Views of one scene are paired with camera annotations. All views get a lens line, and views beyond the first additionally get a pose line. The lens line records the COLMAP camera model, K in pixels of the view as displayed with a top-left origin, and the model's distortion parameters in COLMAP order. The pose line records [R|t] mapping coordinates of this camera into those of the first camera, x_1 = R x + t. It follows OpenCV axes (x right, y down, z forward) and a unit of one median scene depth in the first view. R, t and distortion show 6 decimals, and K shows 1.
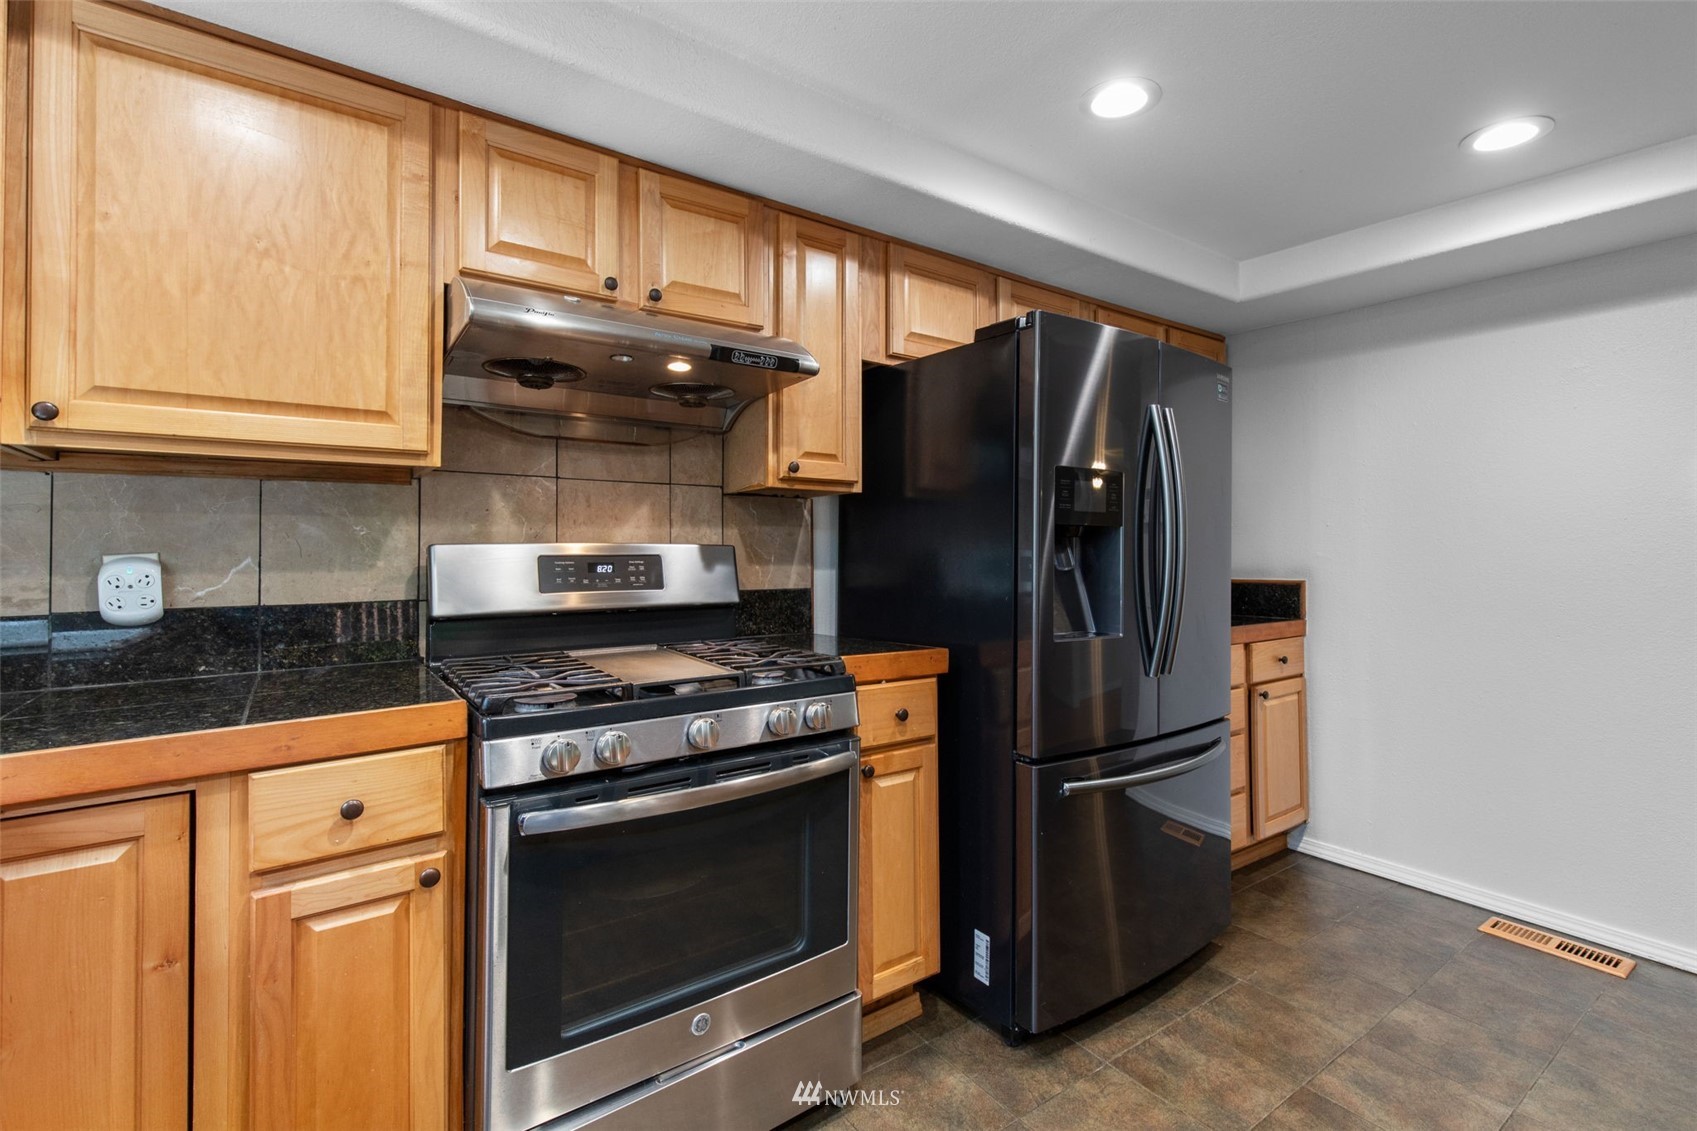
lens RADIAL K [[760.6, 0, 854.8], [0, 760.6, 541.9], [0, 0, 1]] dist [0.002815, -0.000179]
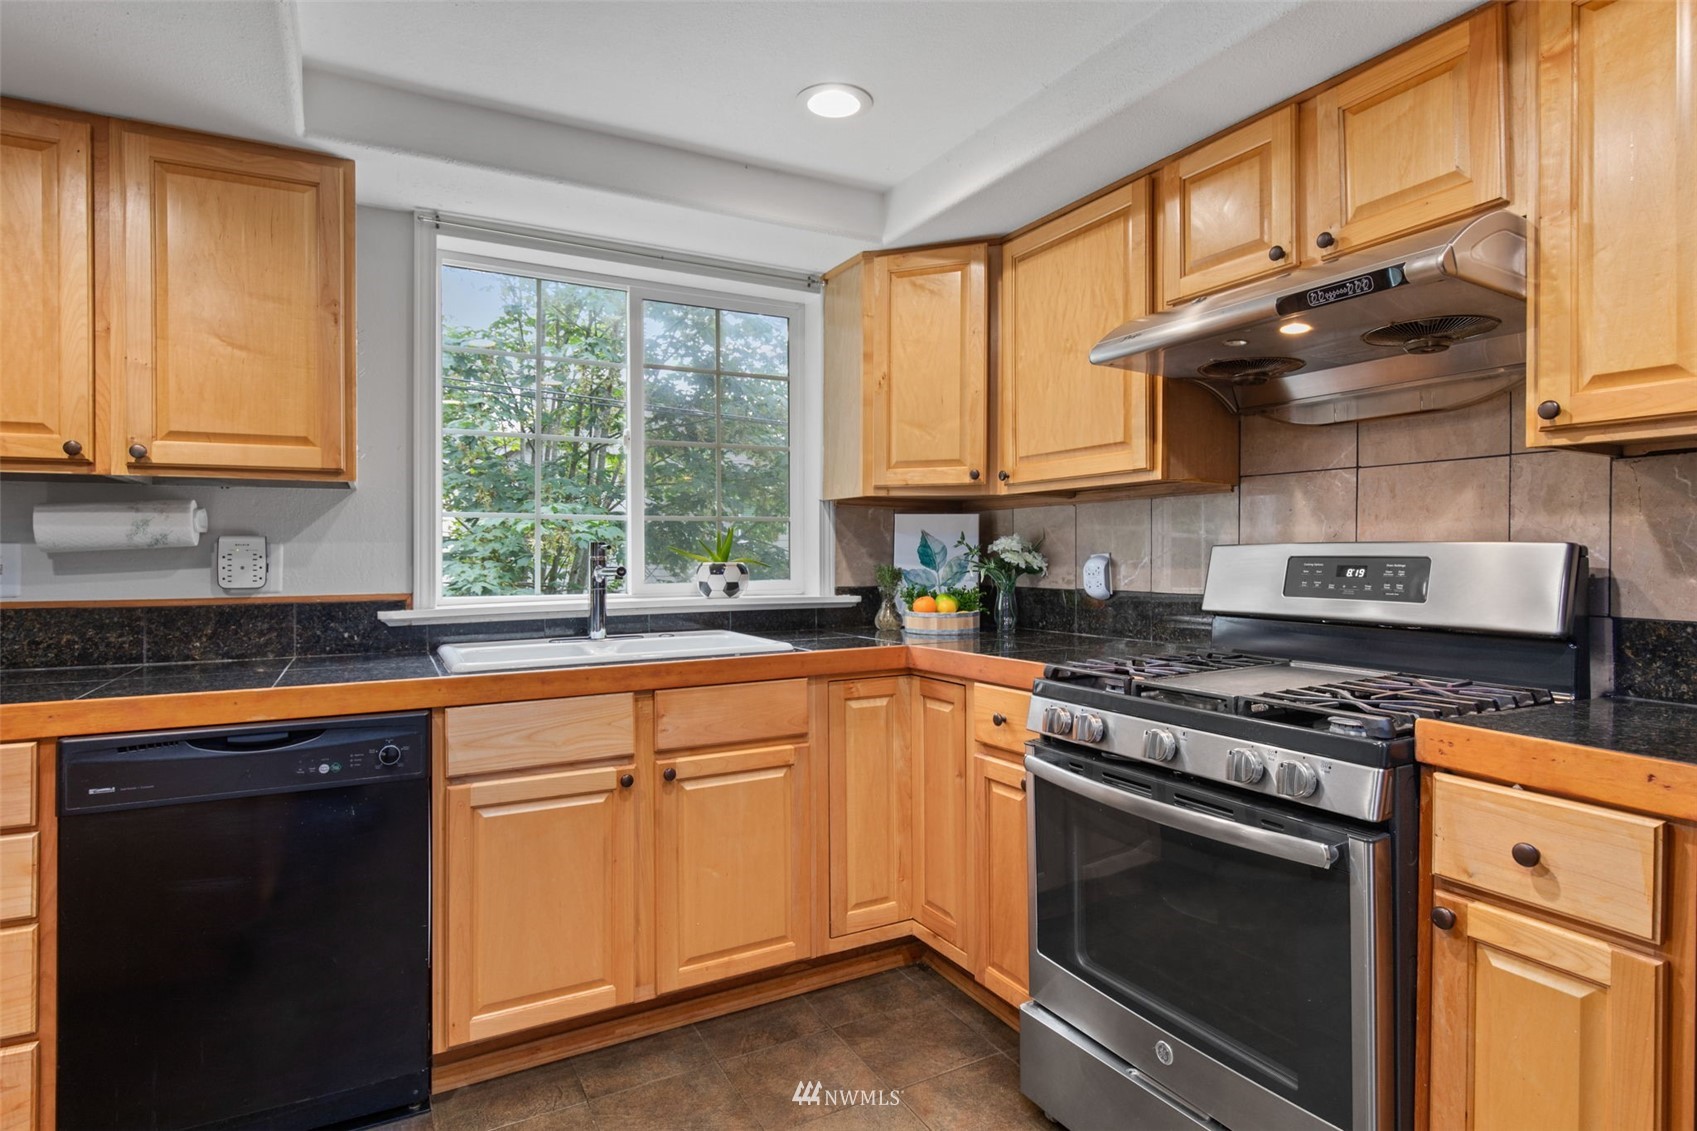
lens RADIAL K [[886.6, 0, 863.8], [0, 886.6, 551.8], [0, 0, 1]] dist [-0.001721, -0.000141]
pose [[-0.116493, -0.000944, -0.993191, 0.707855], [0.010194, 0.999946, -0.002146, 0.008870], [0.993139, -0.010375, -0.116477, 0.582285]]
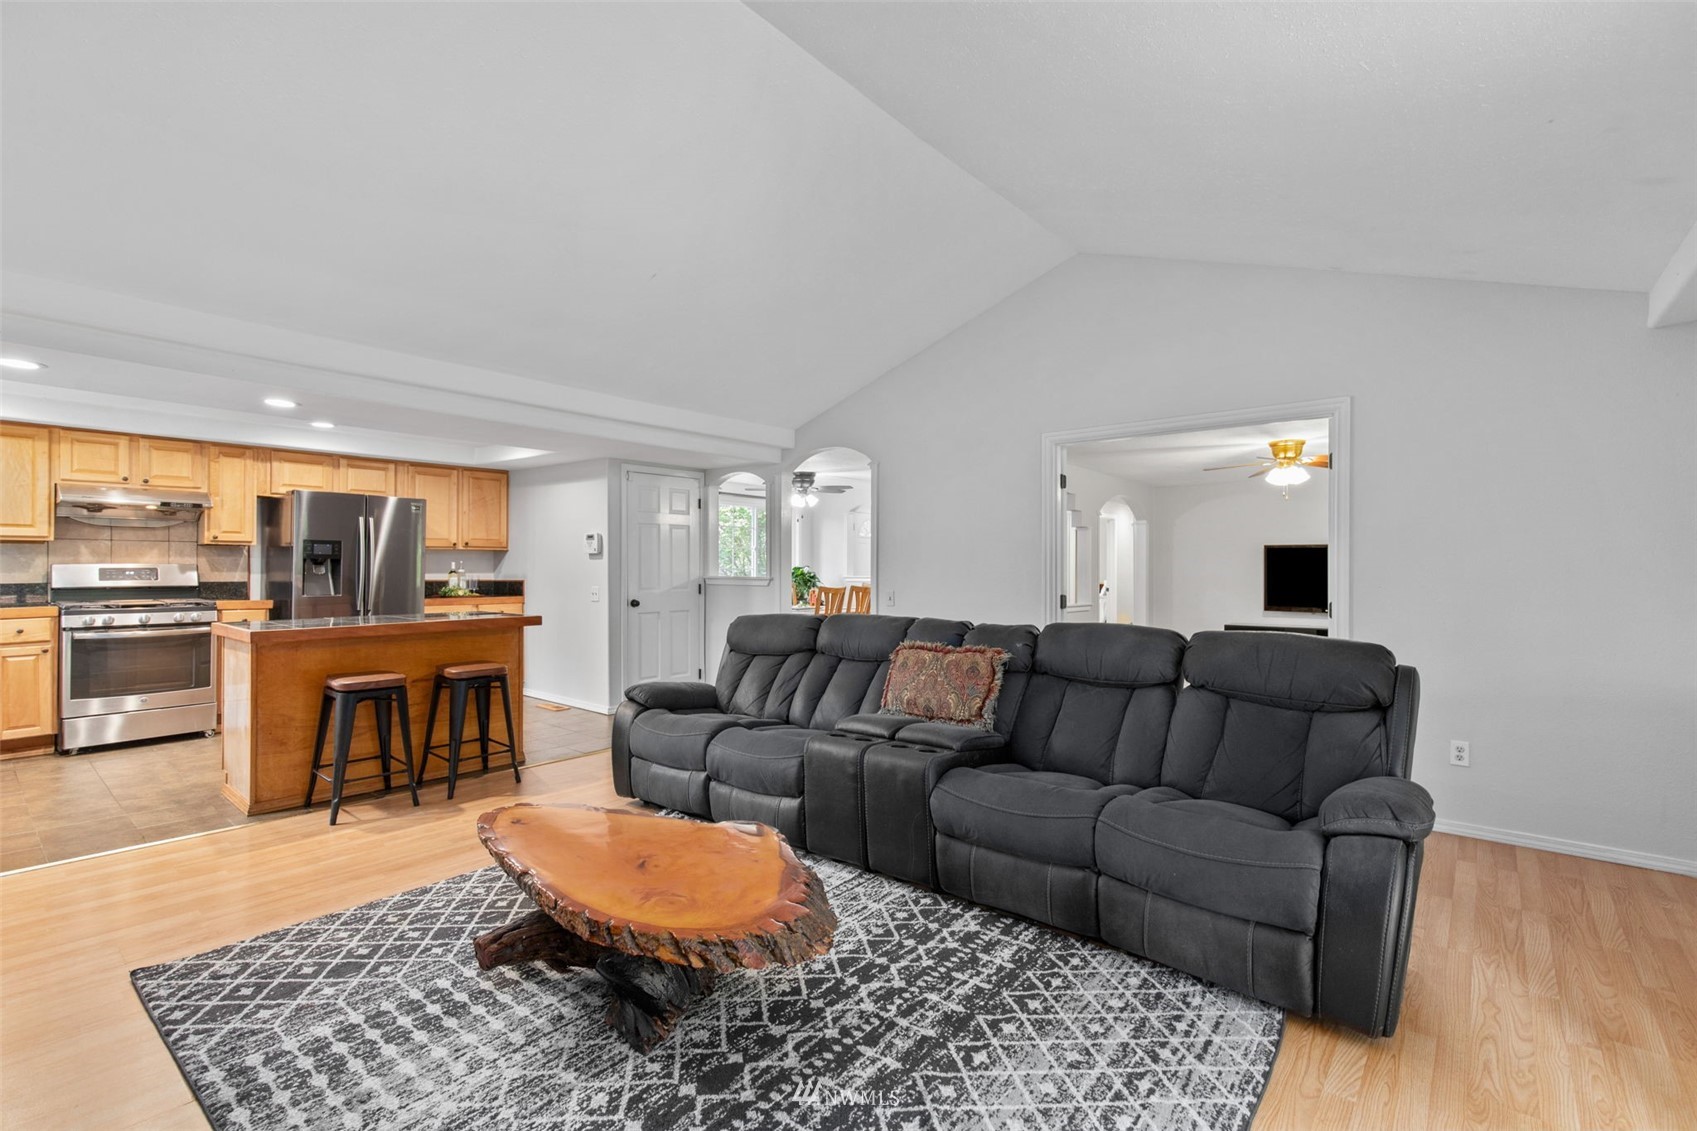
lens RADIAL K [[760.6, 0, 861.3], [0, 760.6, 565.8], [0, 0, 1]] dist [0.002815, -0.000179]
pose [[0.967354, 0.002520, 0.253417, 1.614956], [-0.005260, 0.999935, 0.010136, -0.034537], [-0.253375, -0.011138, 0.967304, -2.483211]]
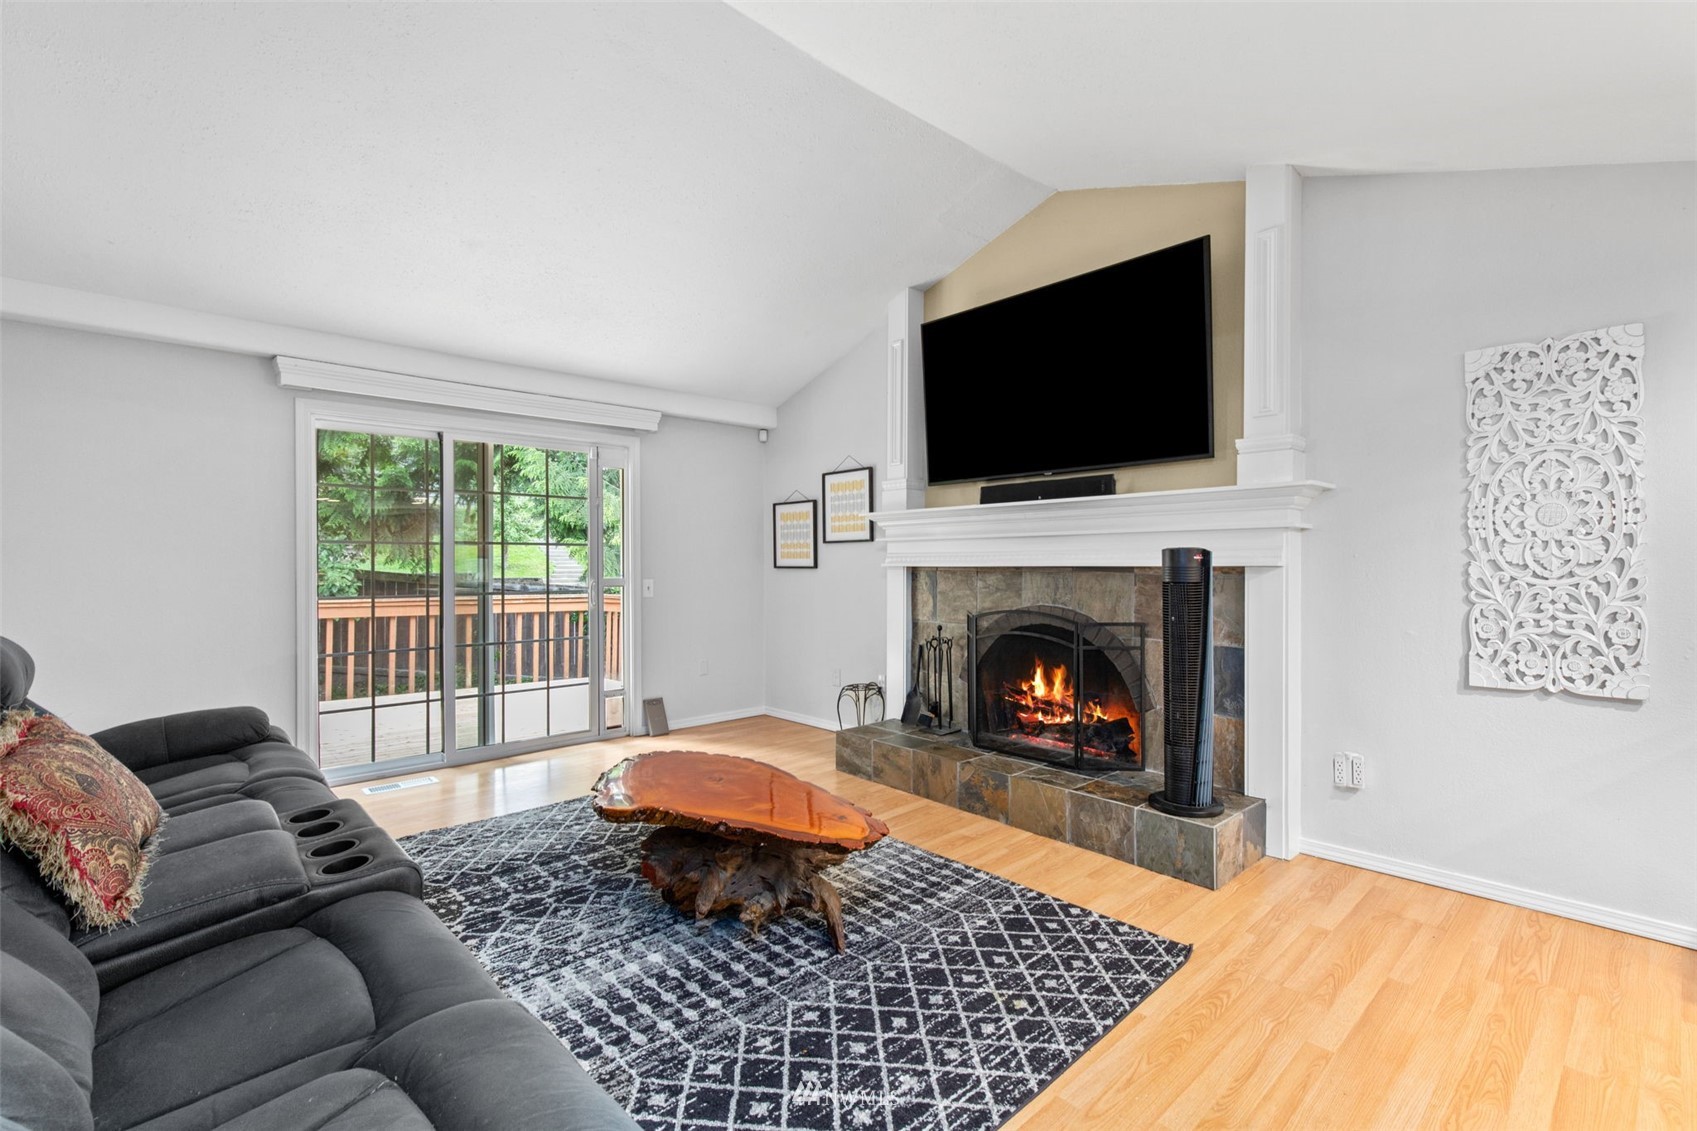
lens RADIAL K [[760.6, 0, 862.3], [0, 760.6, 560.9], [0, 0, 1]] dist [0.002815, -0.000179]
pose [[-0.991810, -0.002536, -0.127696, 1.505251], [-0.000669, 0.999892, -0.014659, 0.011488], [0.127719, -0.014454, -0.991705, 0.175014]]
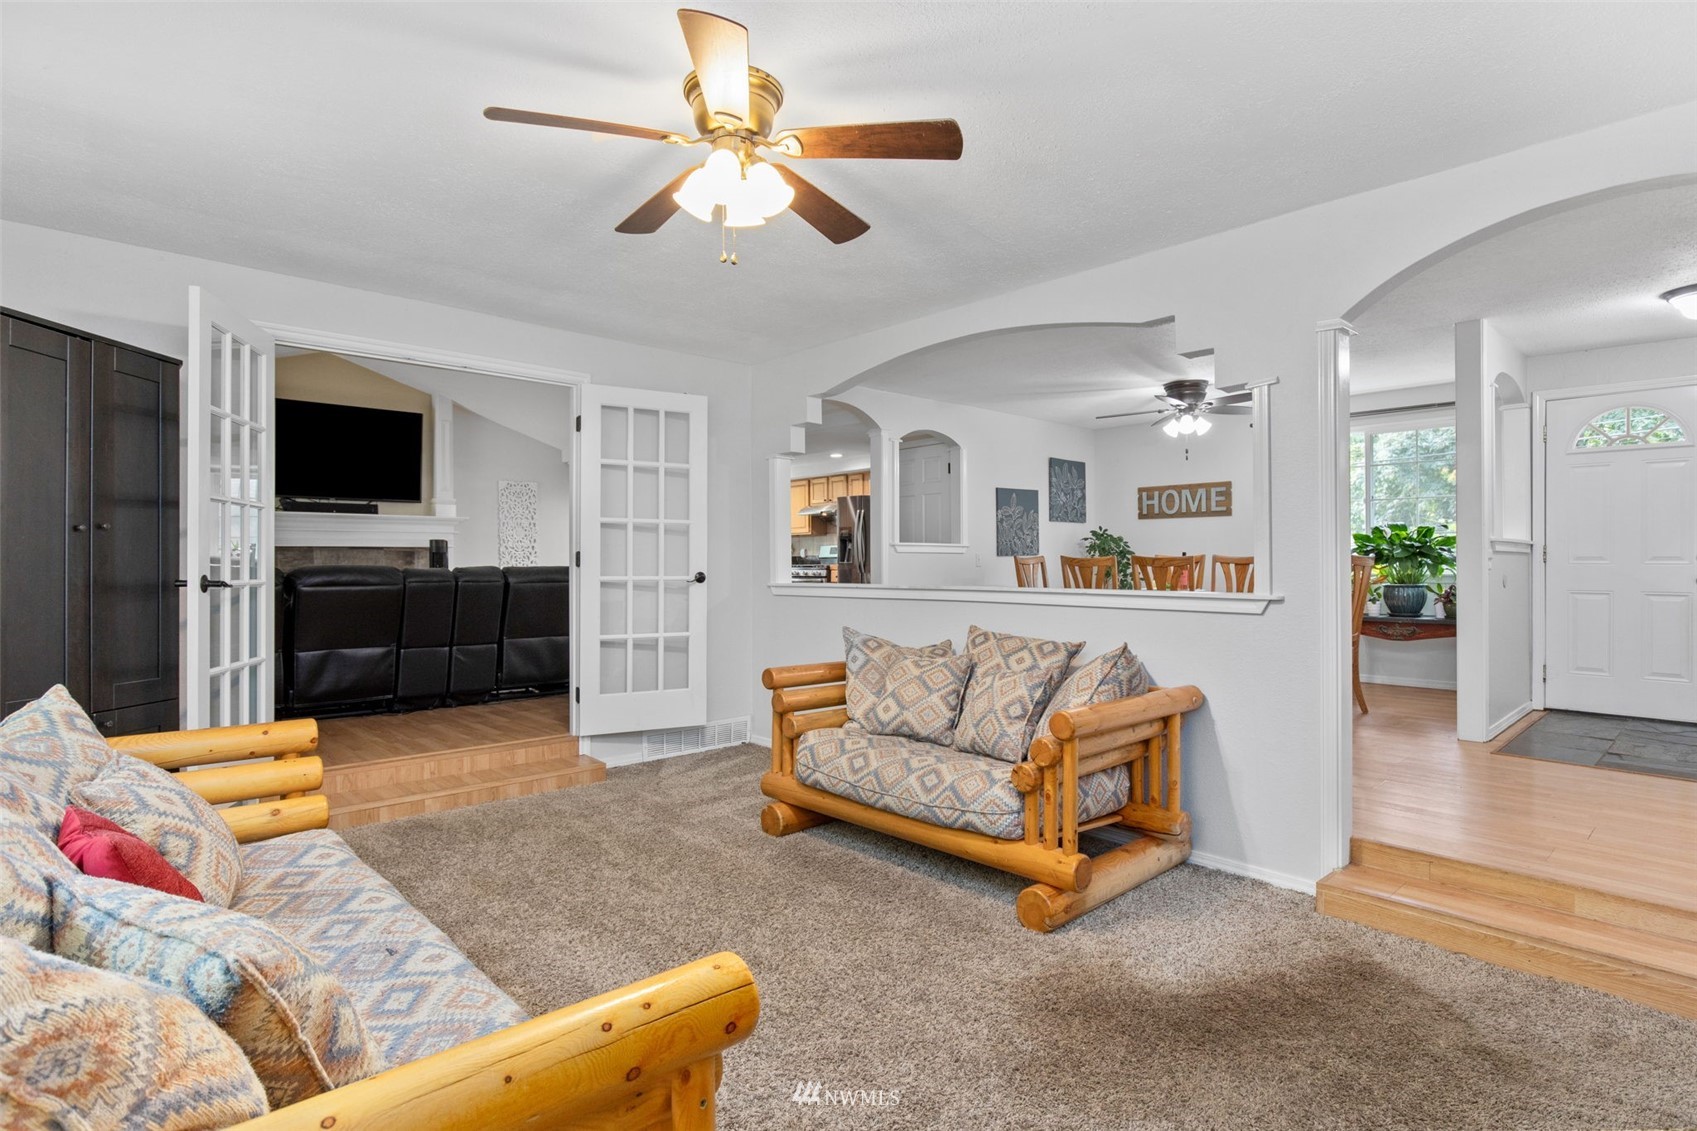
lens RADIAL K [[886.6, 0, 866.1], [0, 886.6, 562.0], [0, 0, 1]] dist [-0.001721, -0.000141]
pose [[0.141471, -0.006918, -0.989918, 5.870914], [0.018190, 0.999825, -0.004387, 0.151256], [0.989775, -0.017386, 0.141572, 0.319097]]
